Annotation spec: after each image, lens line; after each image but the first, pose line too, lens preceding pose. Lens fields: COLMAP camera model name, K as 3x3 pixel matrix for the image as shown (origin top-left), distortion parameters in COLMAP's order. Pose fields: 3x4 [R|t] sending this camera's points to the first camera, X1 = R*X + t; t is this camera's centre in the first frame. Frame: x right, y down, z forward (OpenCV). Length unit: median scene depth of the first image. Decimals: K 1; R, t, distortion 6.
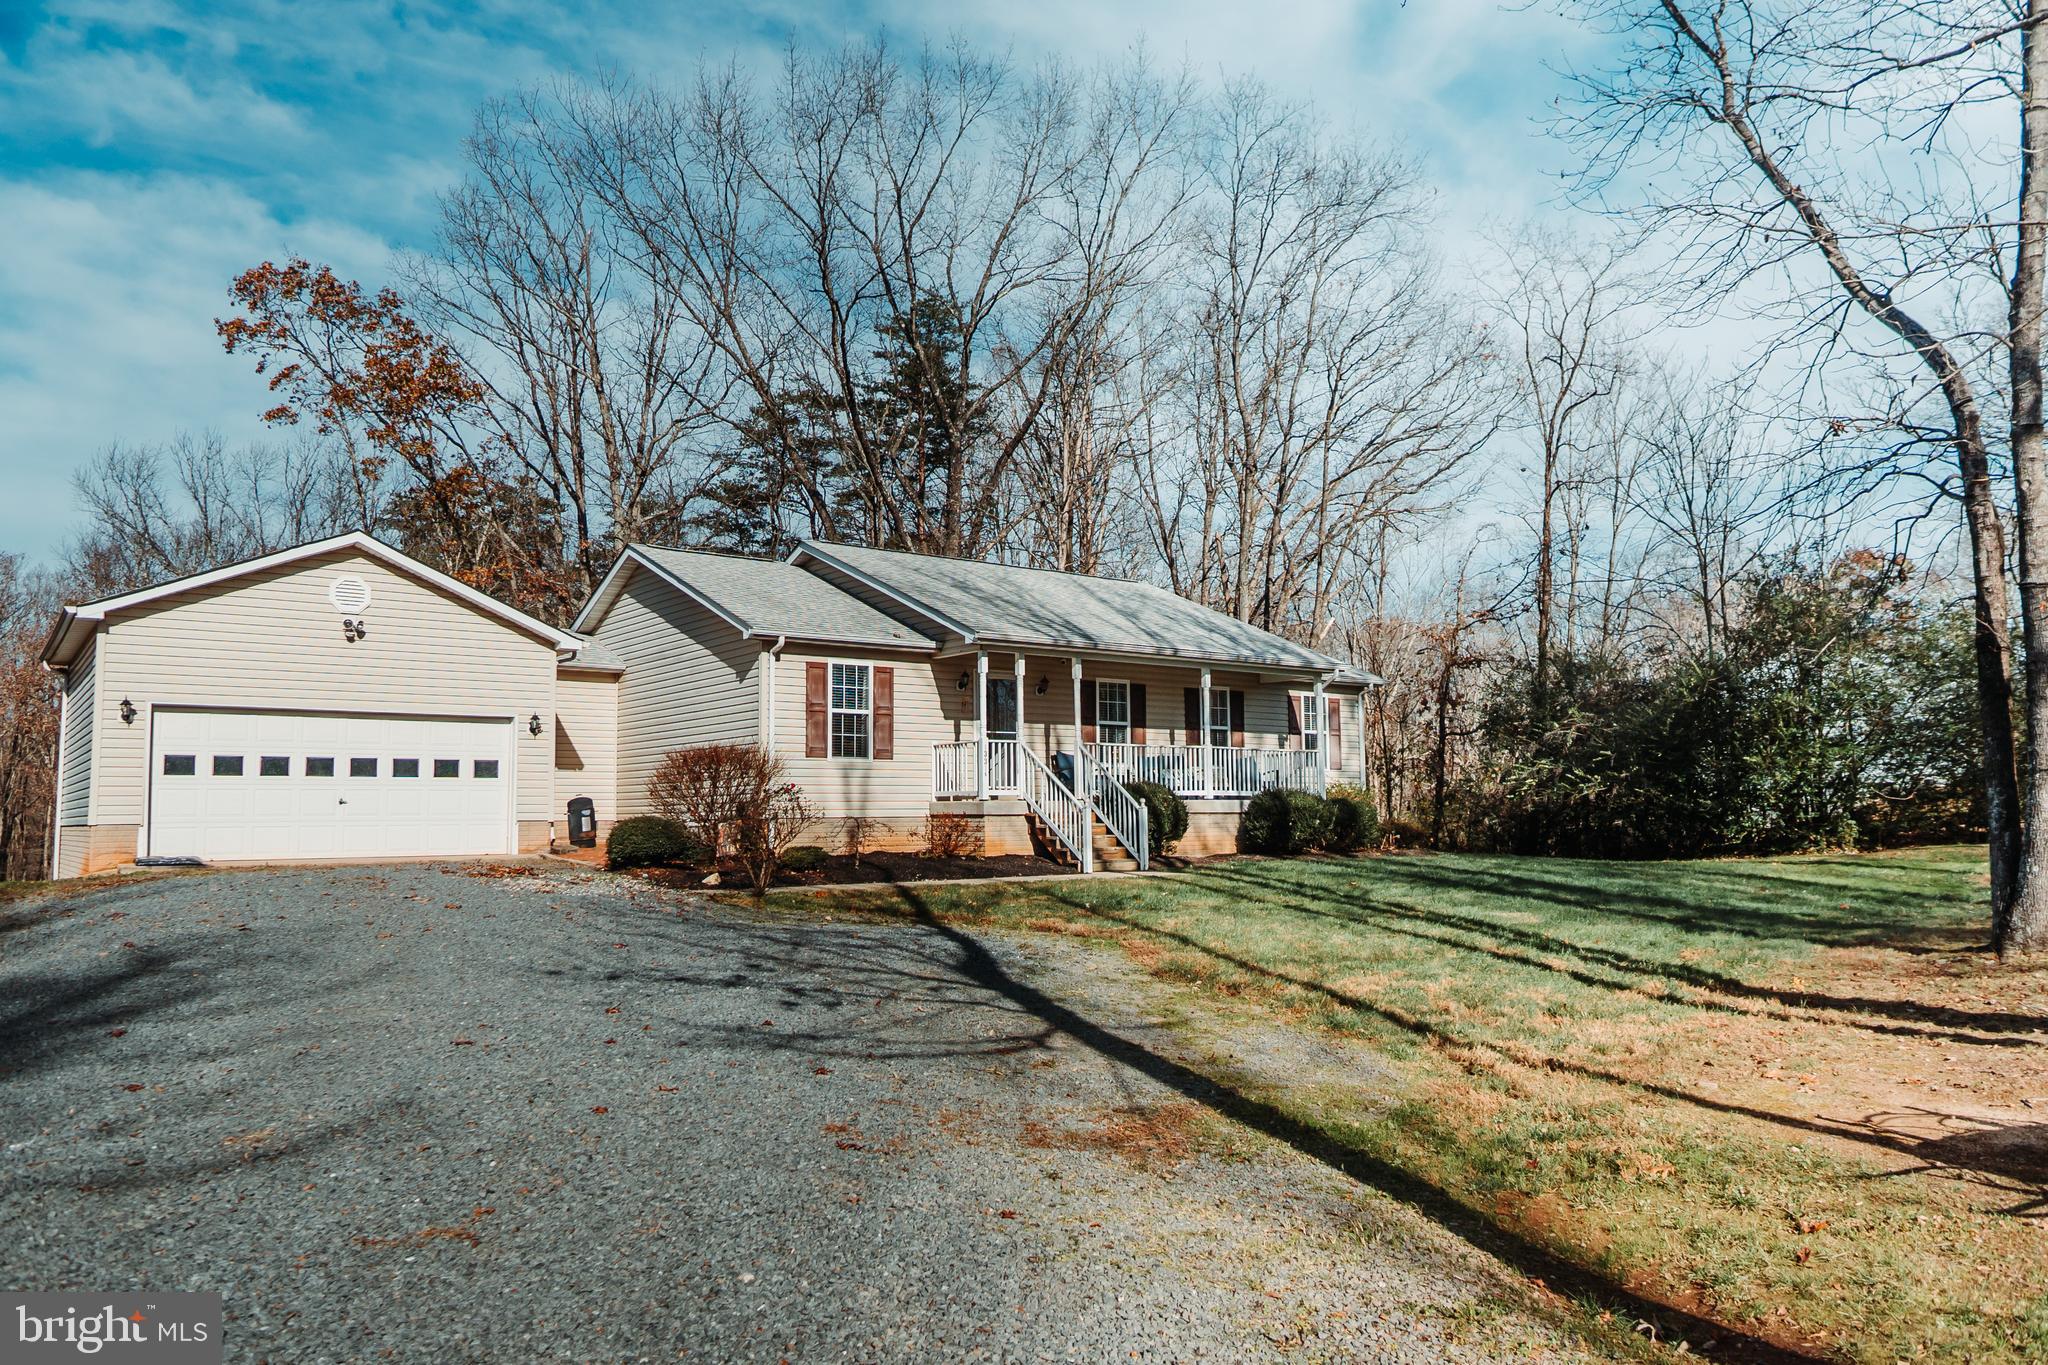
lens RADIAL K [[1436.3, 0, 1030.2], [0, 1436.3, 681.9], [0, 0, 1]] dist [-0.002045, -0.003576]
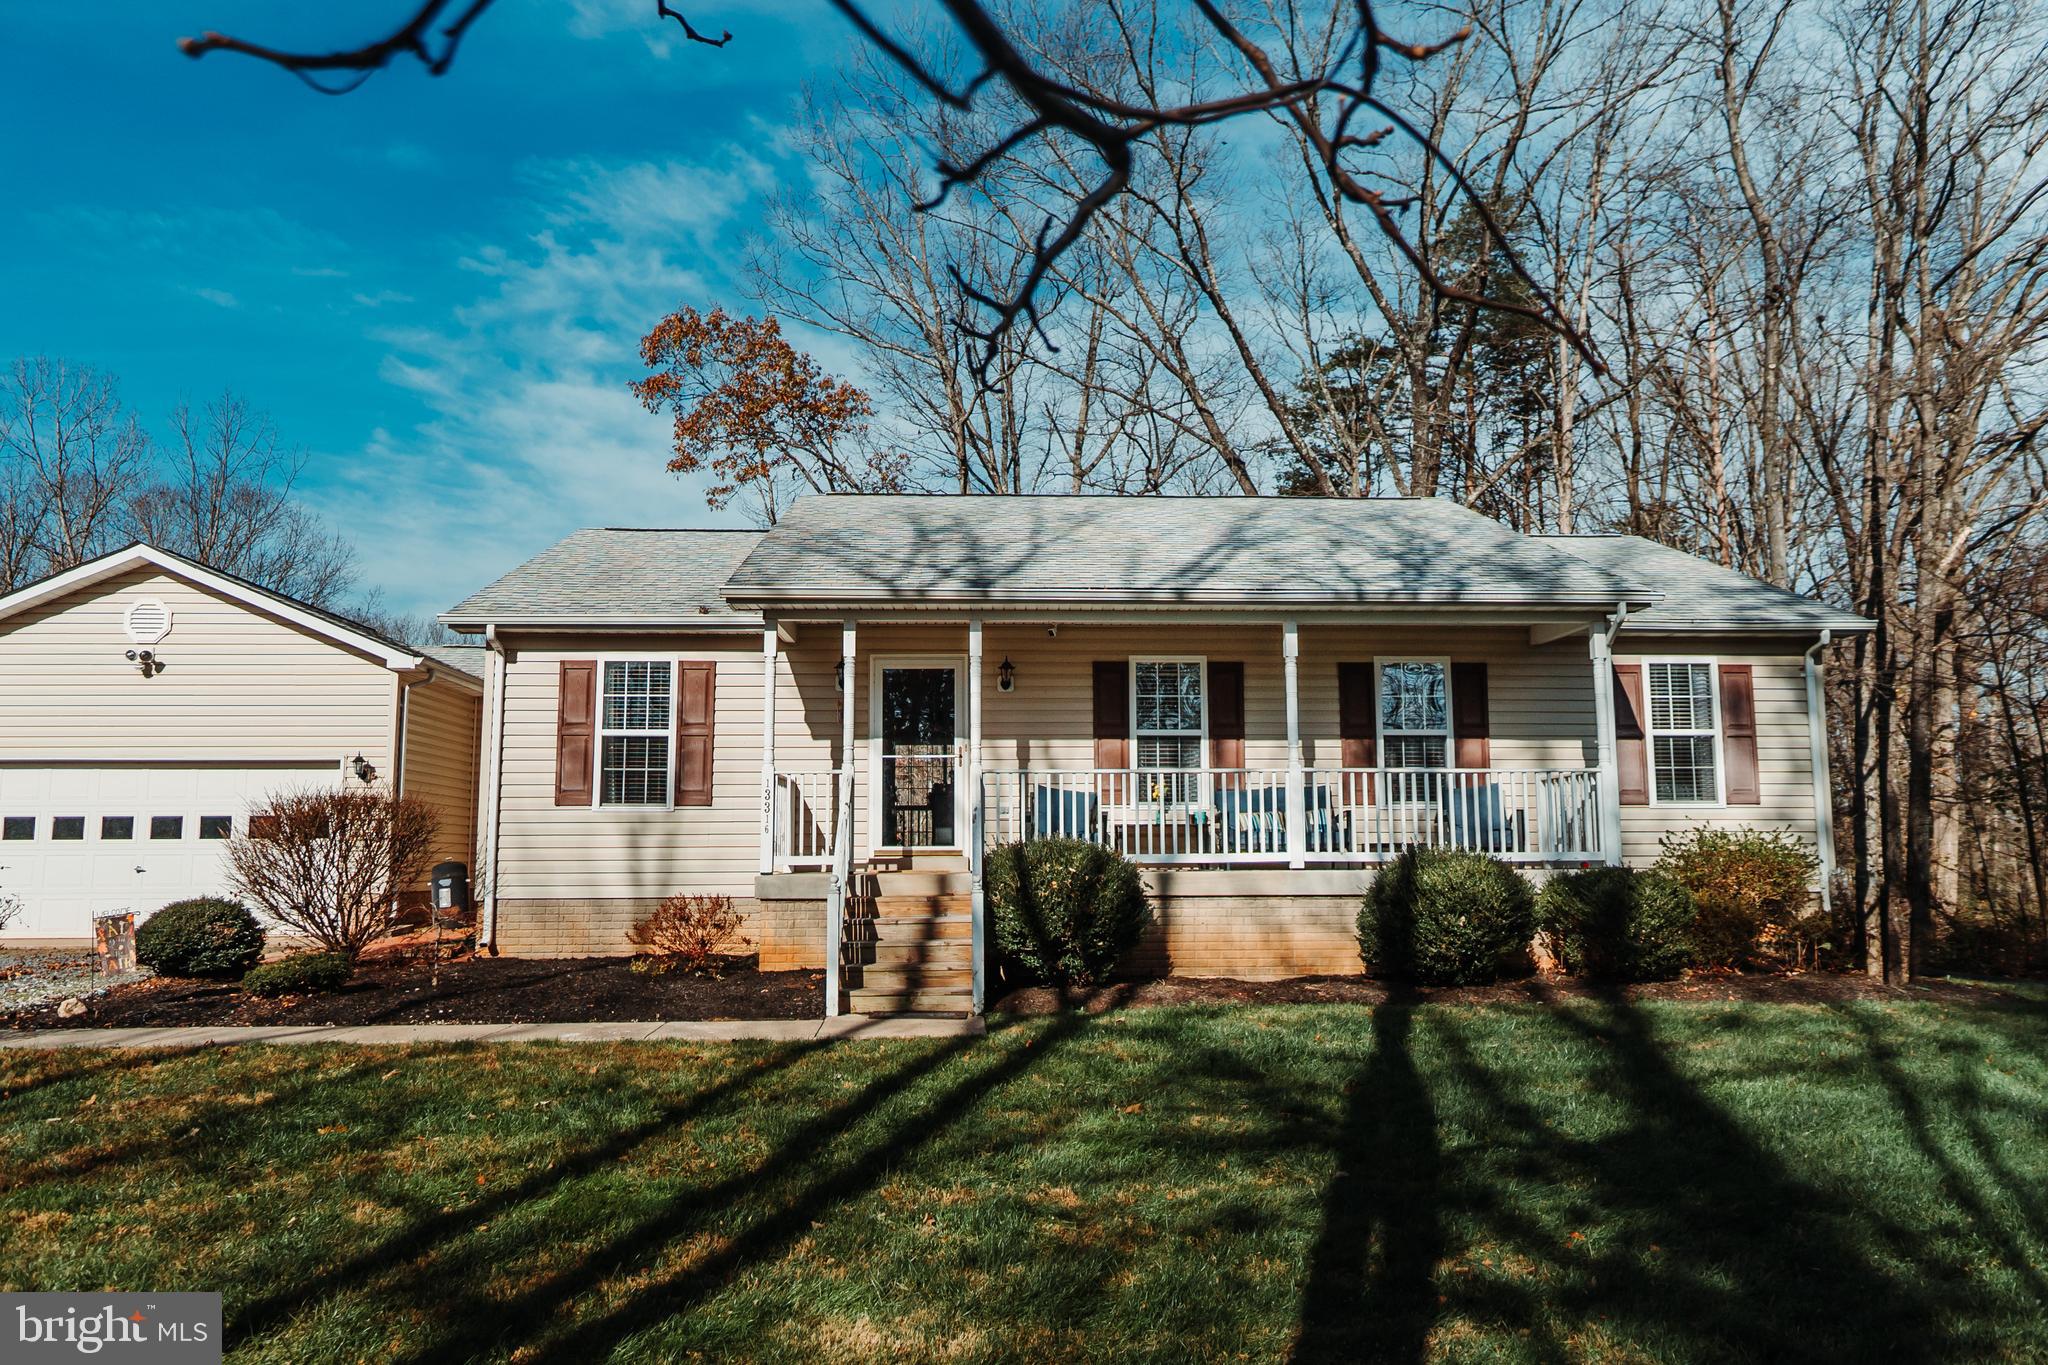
lens RADIAL K [[1436.3, 0, 1029.9], [0, 1436.3, 676.6], [0, 0, 1]] dist [-0.002045, -0.003576]
pose [[0.814249, -0.069591, -0.576330, 0.390770], [0.051451, 0.997533, -0.047761, 0.035070], [0.578231, 0.009237, 0.815820, 0.569107]]
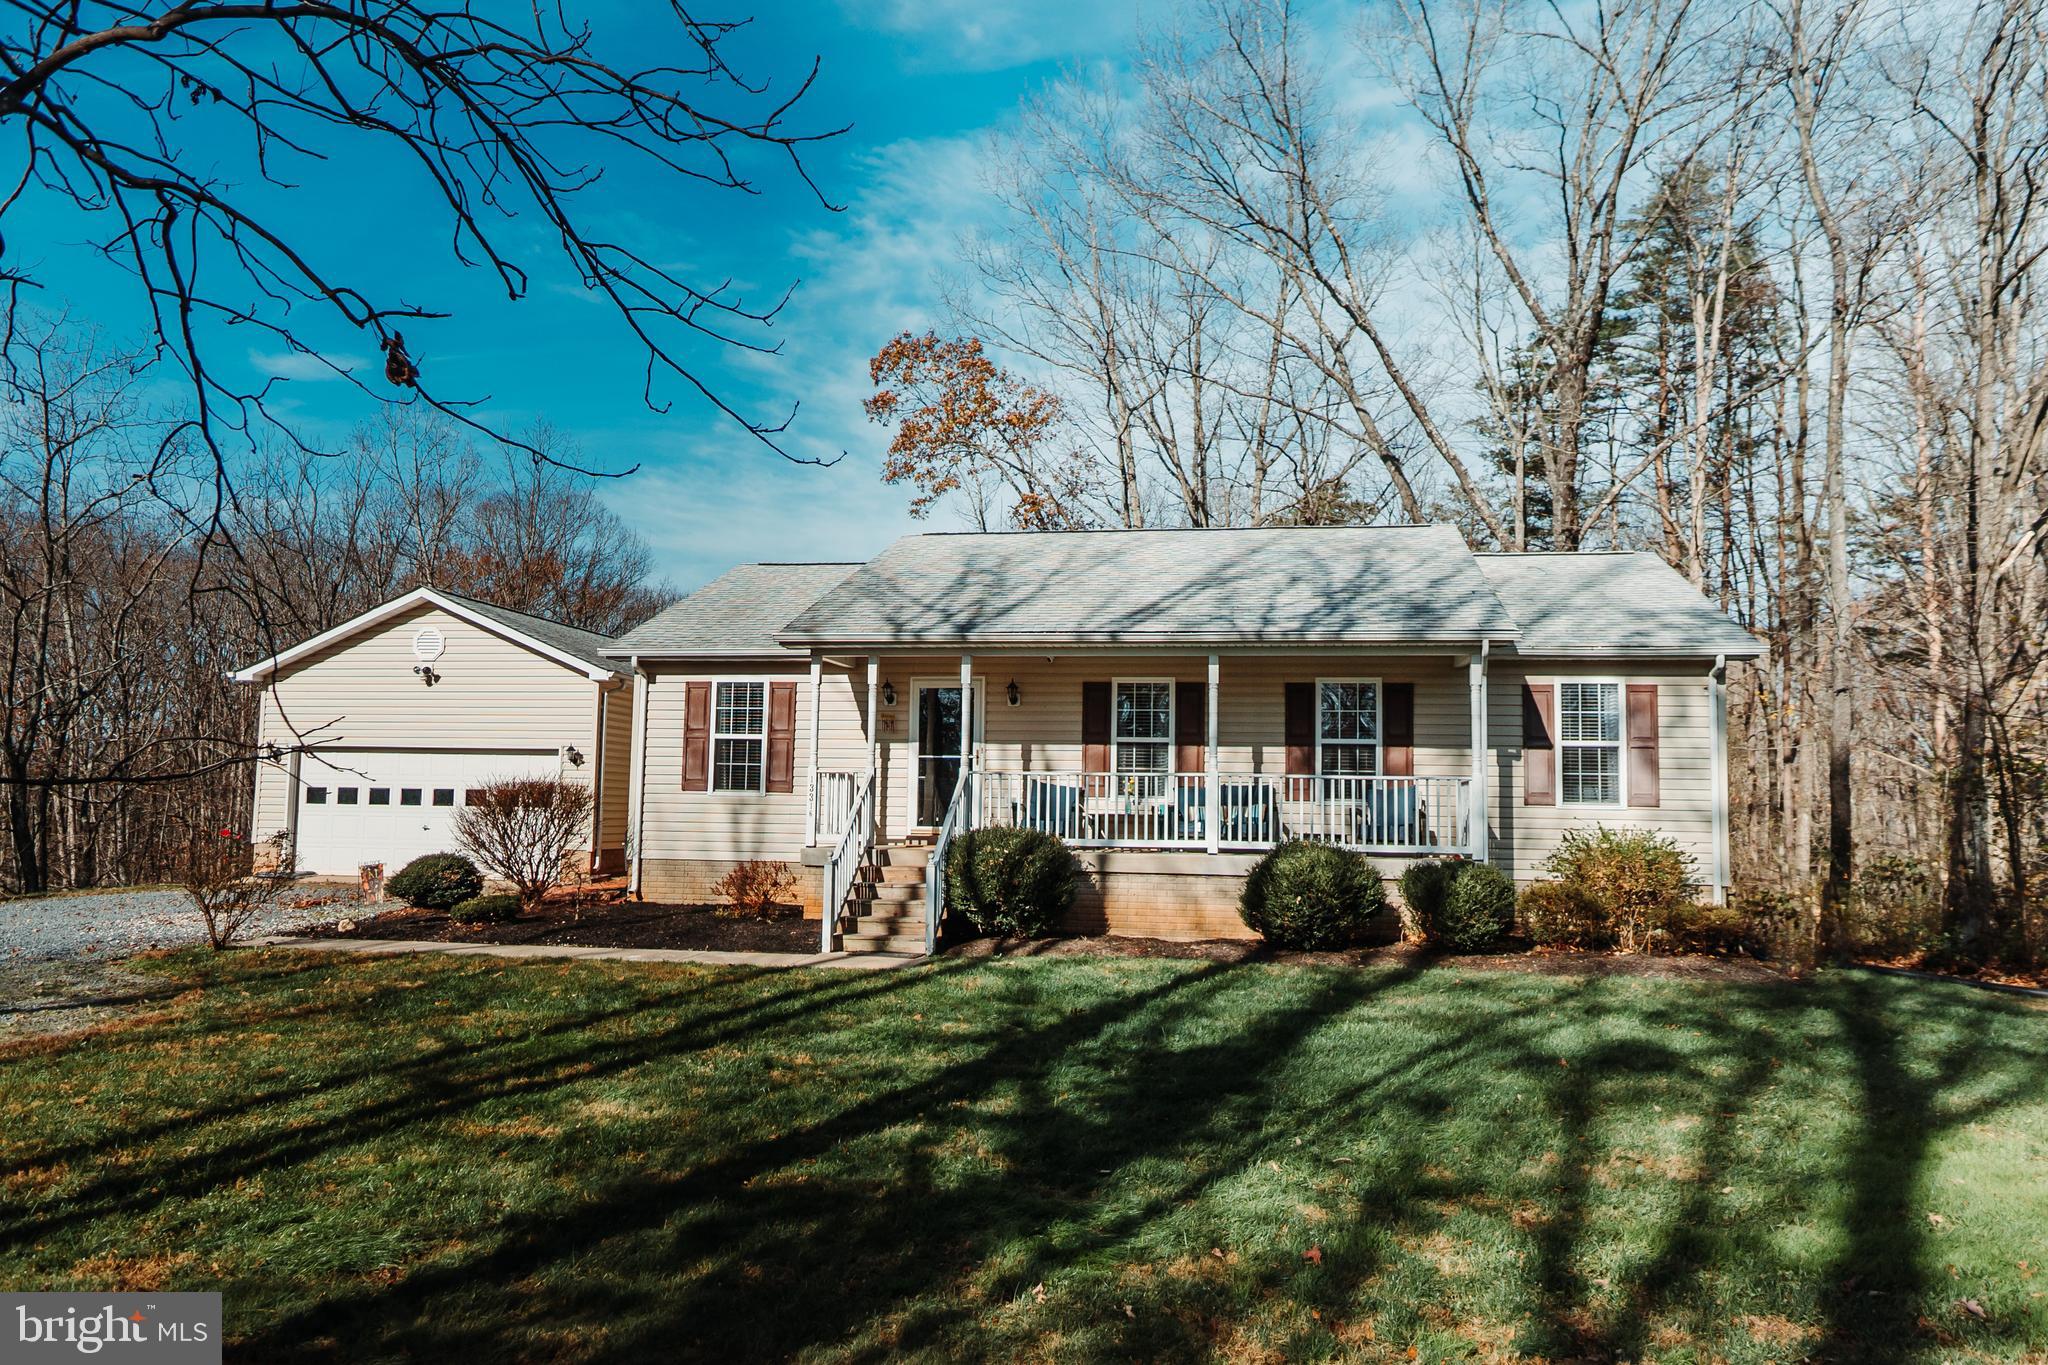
lens RADIAL K [[1436.3, 0, 1024.3], [0, 1436.3, 680.0], [0, 0, 1]] dist [-0.002045, -0.003576]
pose [[0.665052, -0.050711, -0.745073, 0.621954], [0.045902, 0.998581, -0.026993, 0.017847], [0.745385, -0.016249, 0.666436, 0.551826]]
